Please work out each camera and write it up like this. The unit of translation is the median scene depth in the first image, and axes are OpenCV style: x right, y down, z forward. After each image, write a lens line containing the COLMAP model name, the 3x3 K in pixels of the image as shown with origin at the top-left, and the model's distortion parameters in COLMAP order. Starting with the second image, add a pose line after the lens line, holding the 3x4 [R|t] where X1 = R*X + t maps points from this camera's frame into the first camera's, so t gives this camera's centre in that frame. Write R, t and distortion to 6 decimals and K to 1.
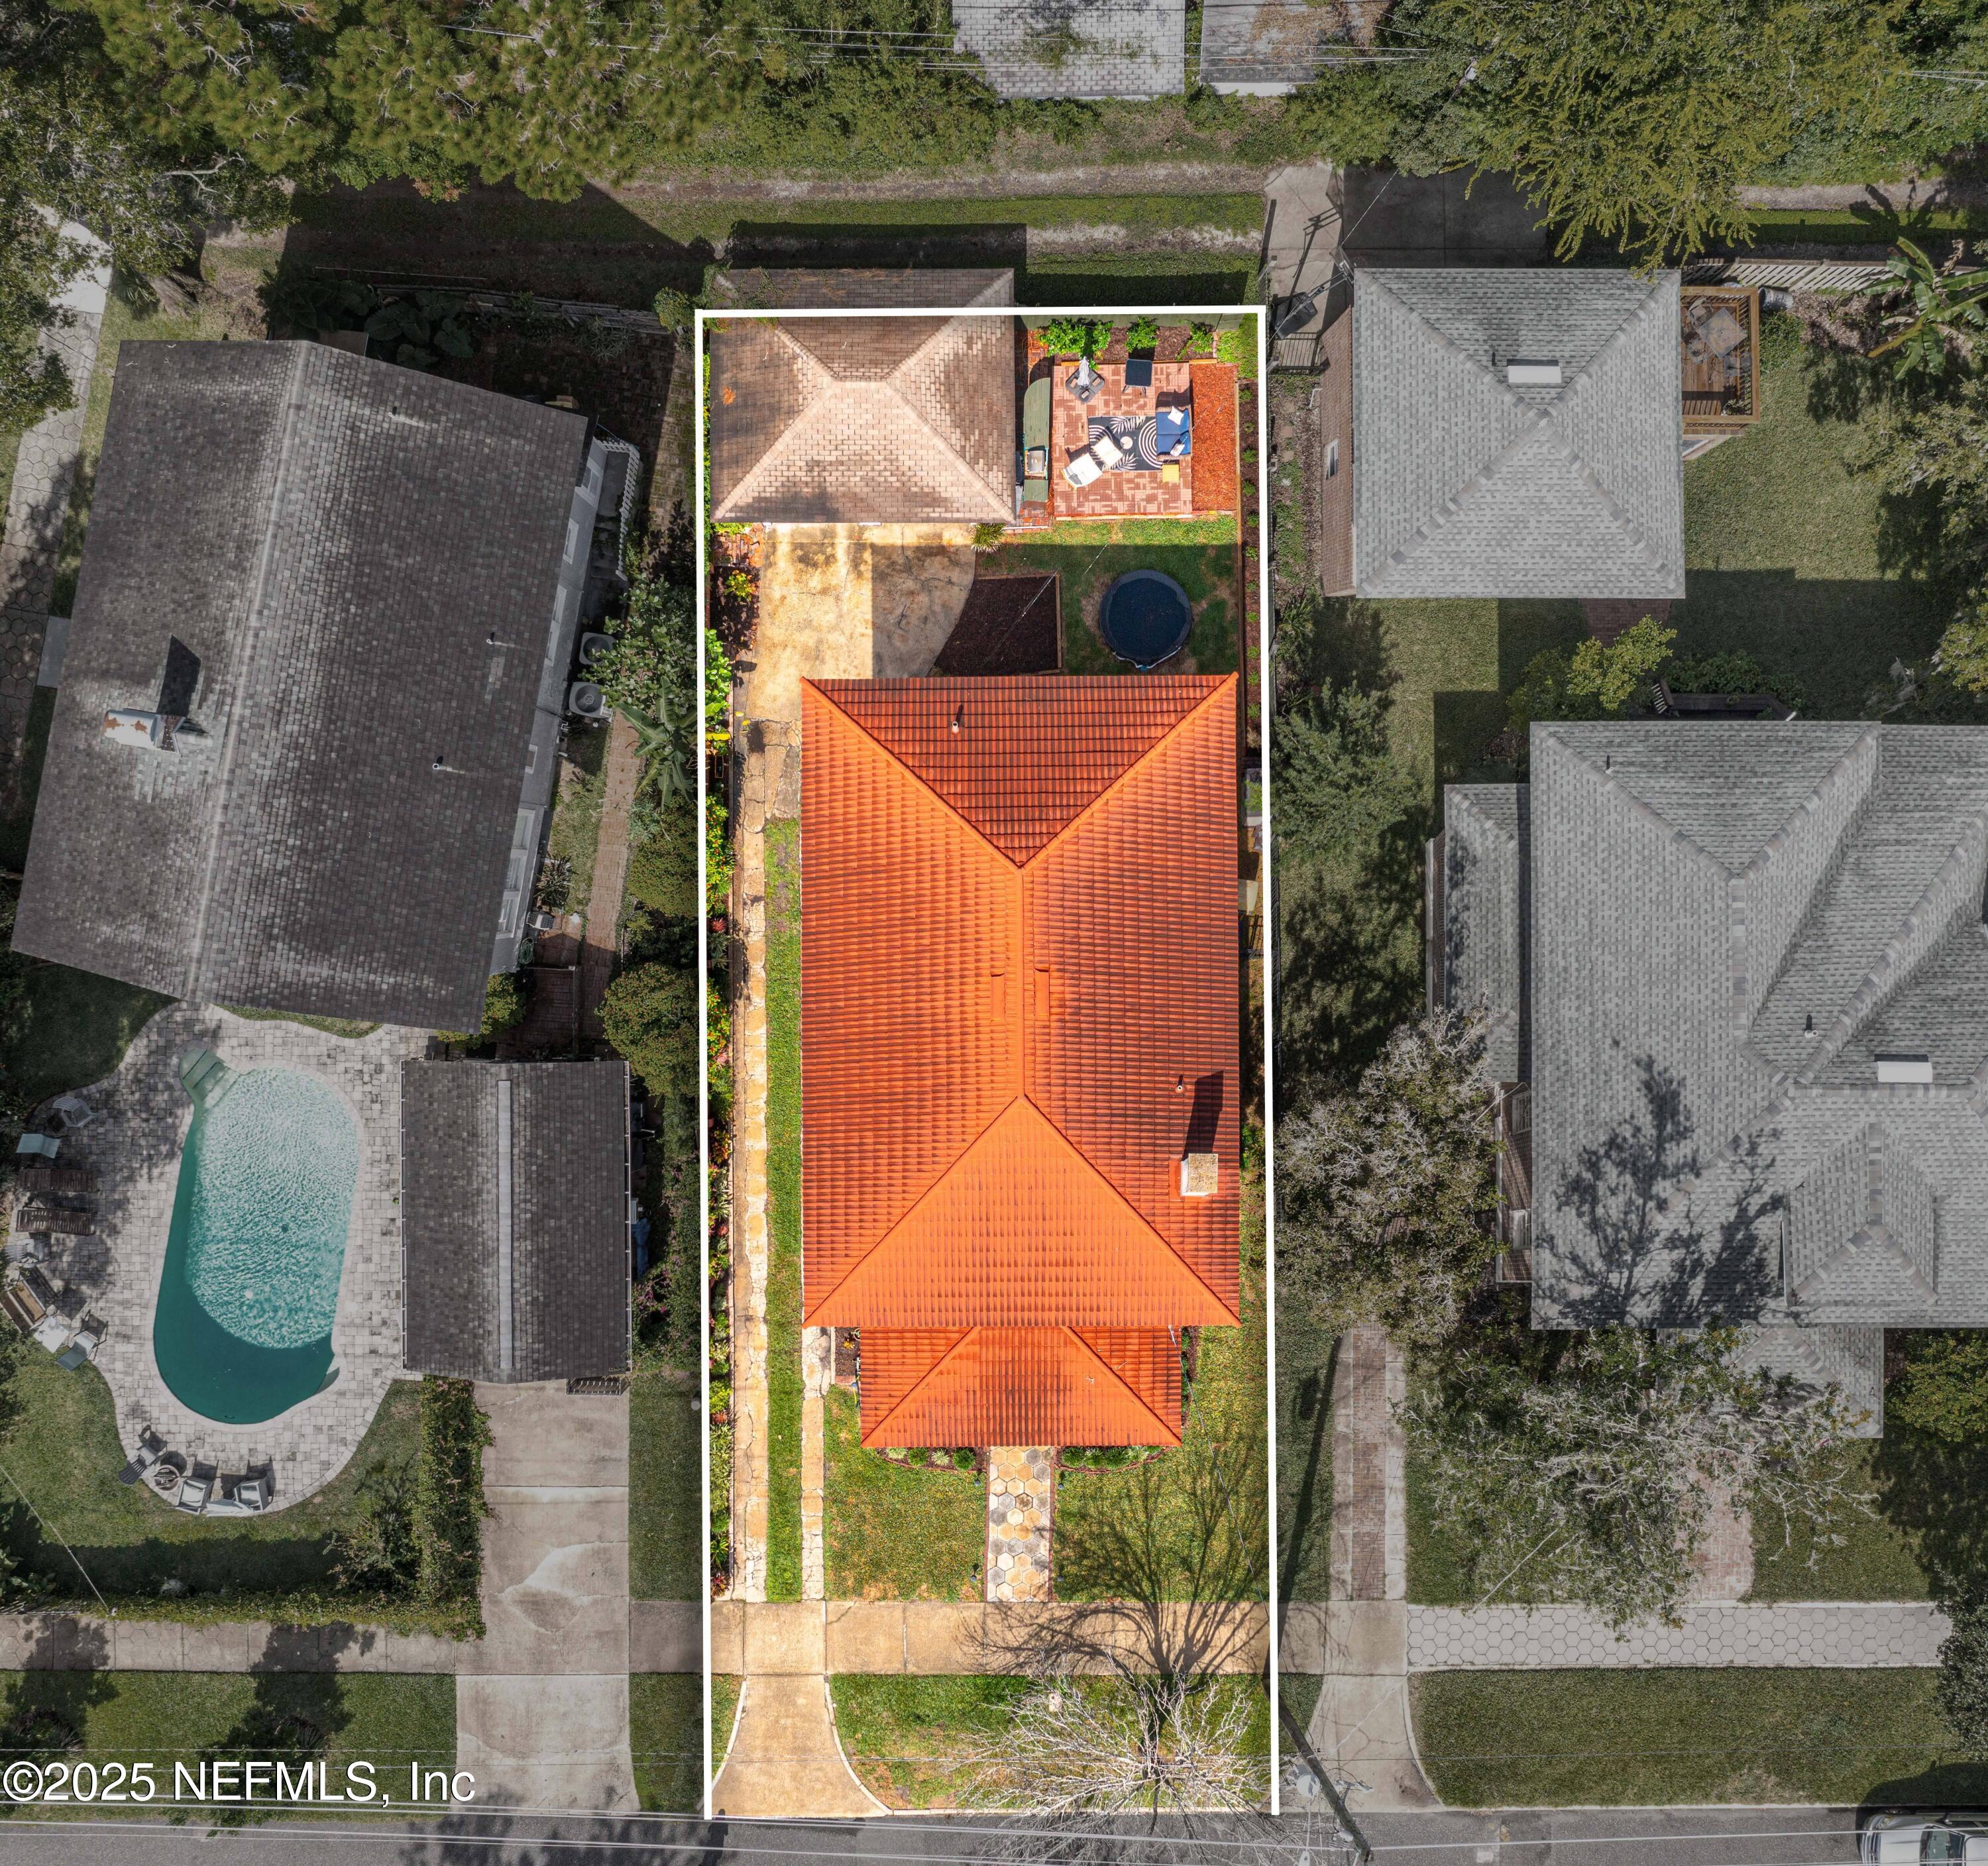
lens RADIAL K [[1658.0, 0, 983.6], [0, 1658.0, 928.6], [0, 0, 1]] dist [0.010197, 0.006464]
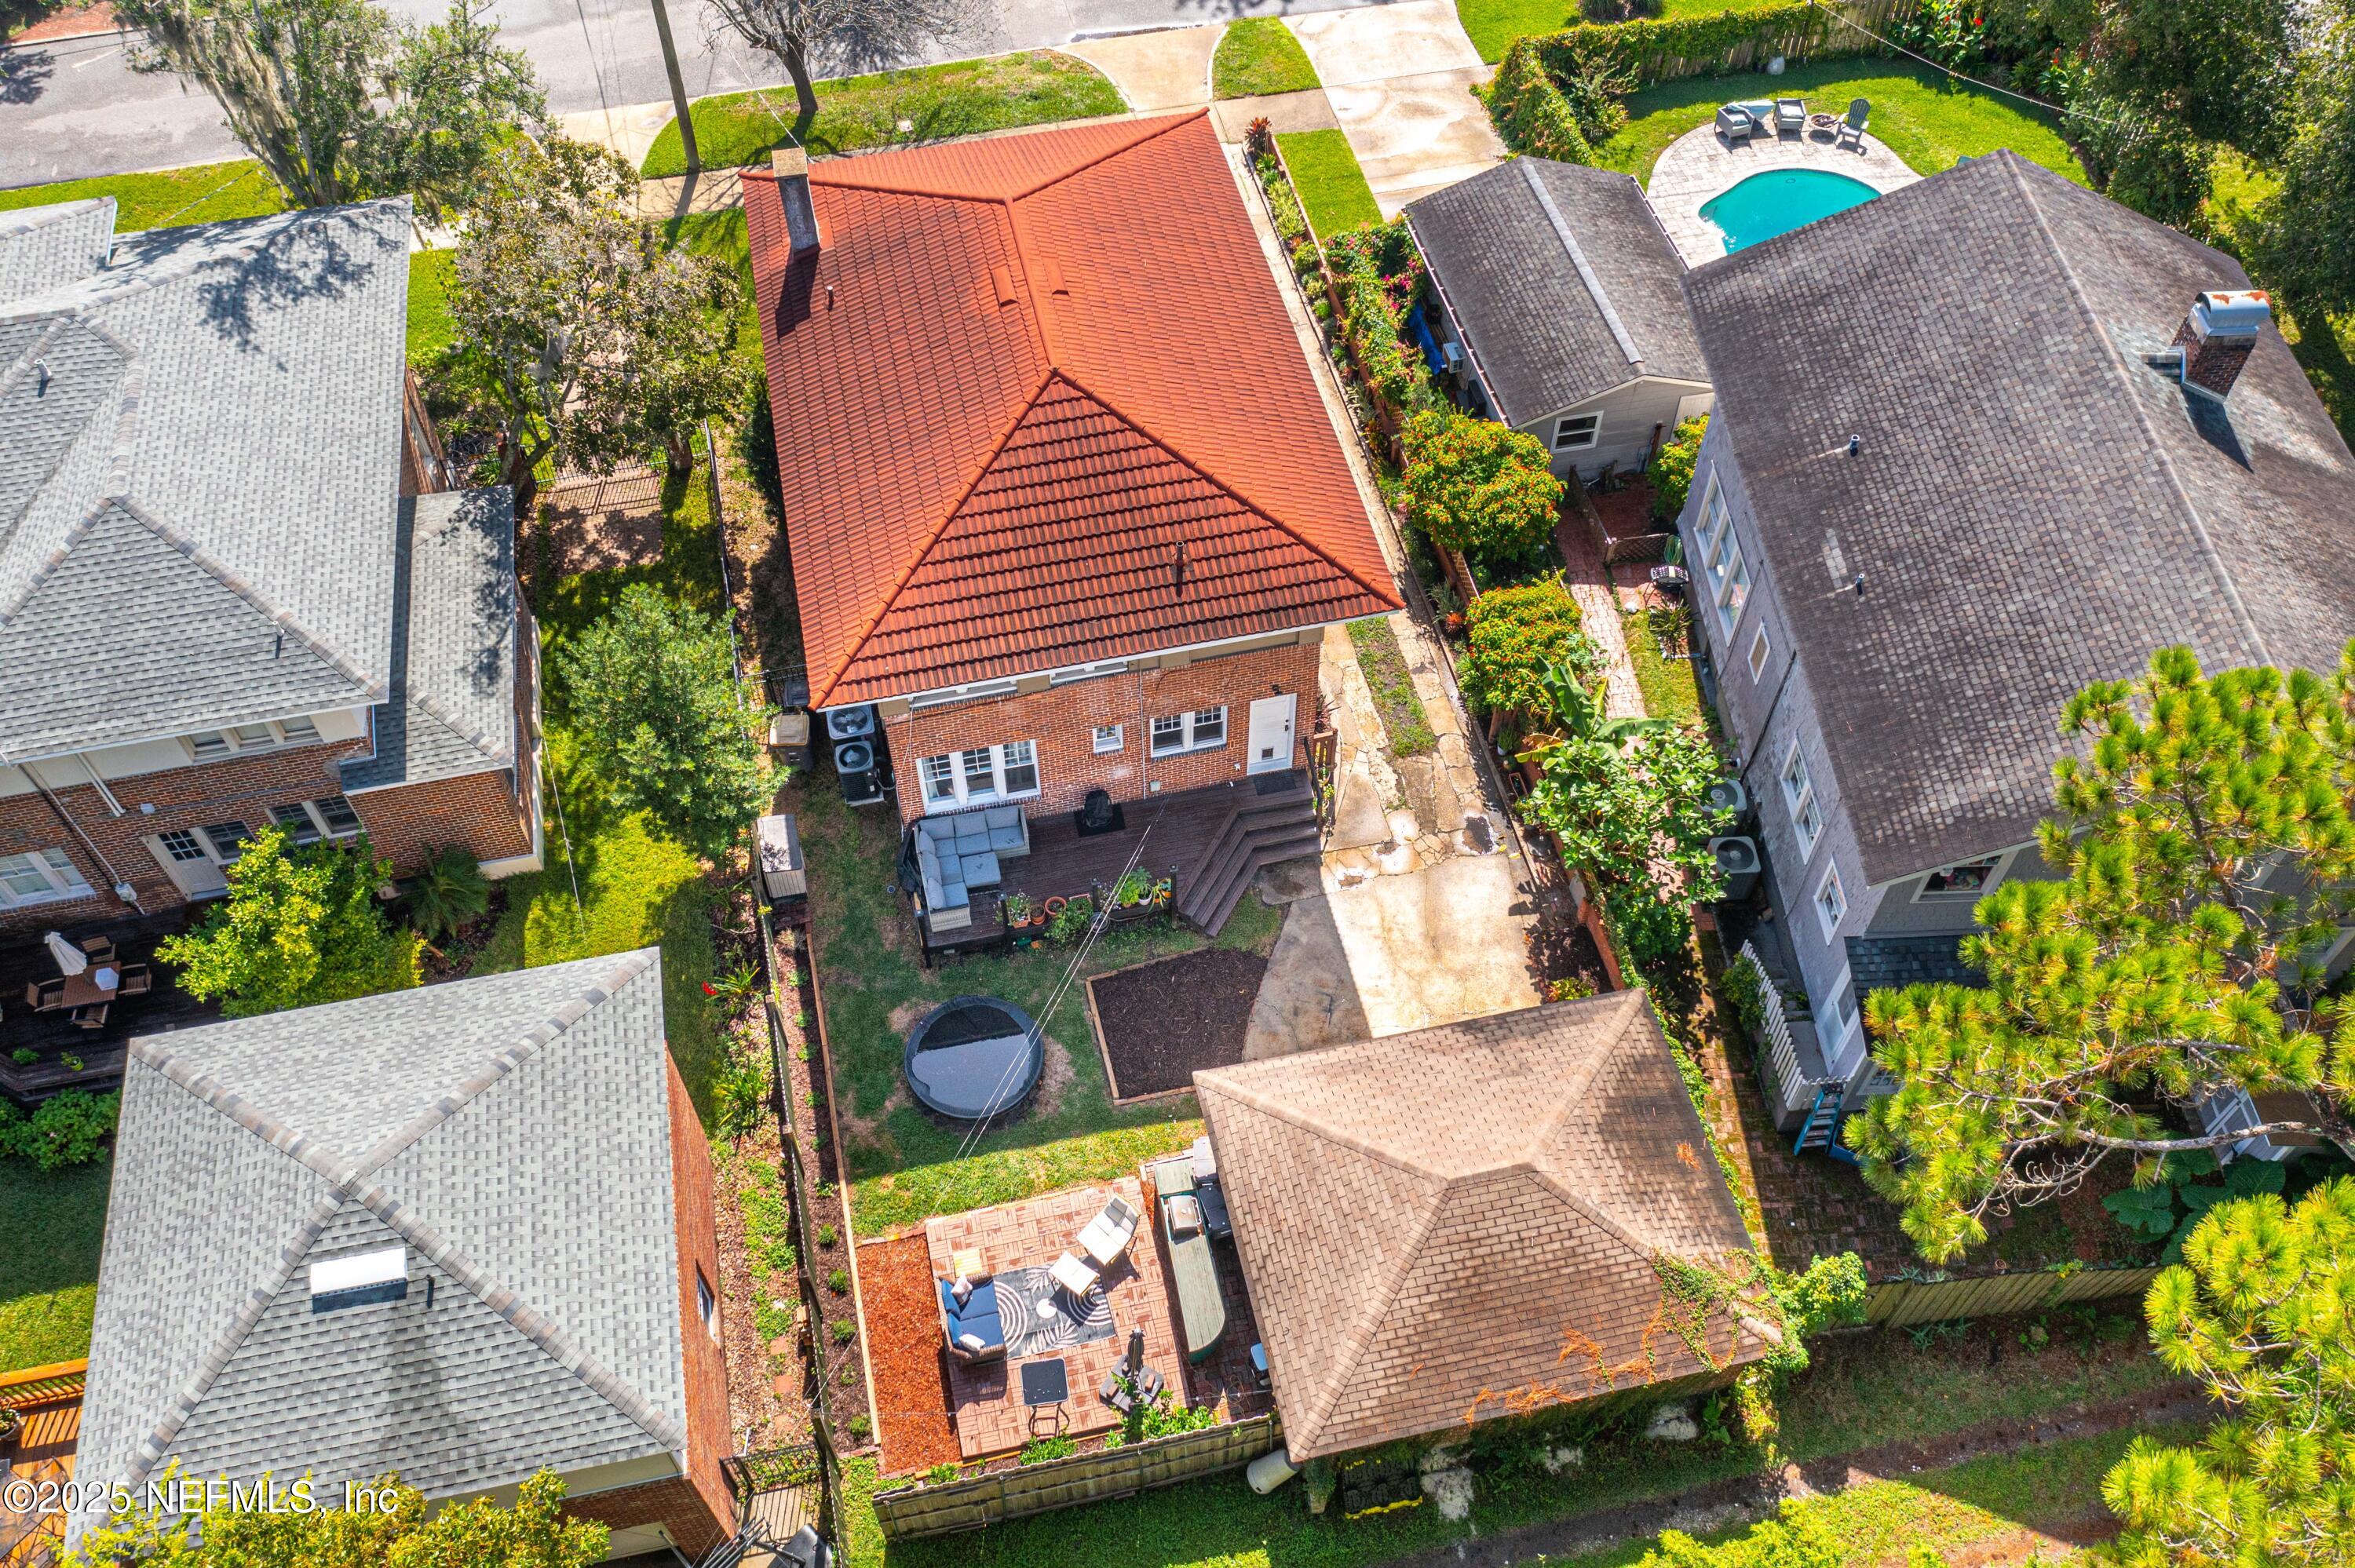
lens RADIAL K [[1870.8, 0, 1159.7], [0, 1870.8, 785.6], [0, 0, 1]] dist [-0.002232, -0.001428]
pose [[-0.978887, 0.169956, -0.113555, 0.093202], [-0.204209, -0.789081, 0.579353, -0.561685], [0.008860, 0.590311, 0.807128, 0.338345]]
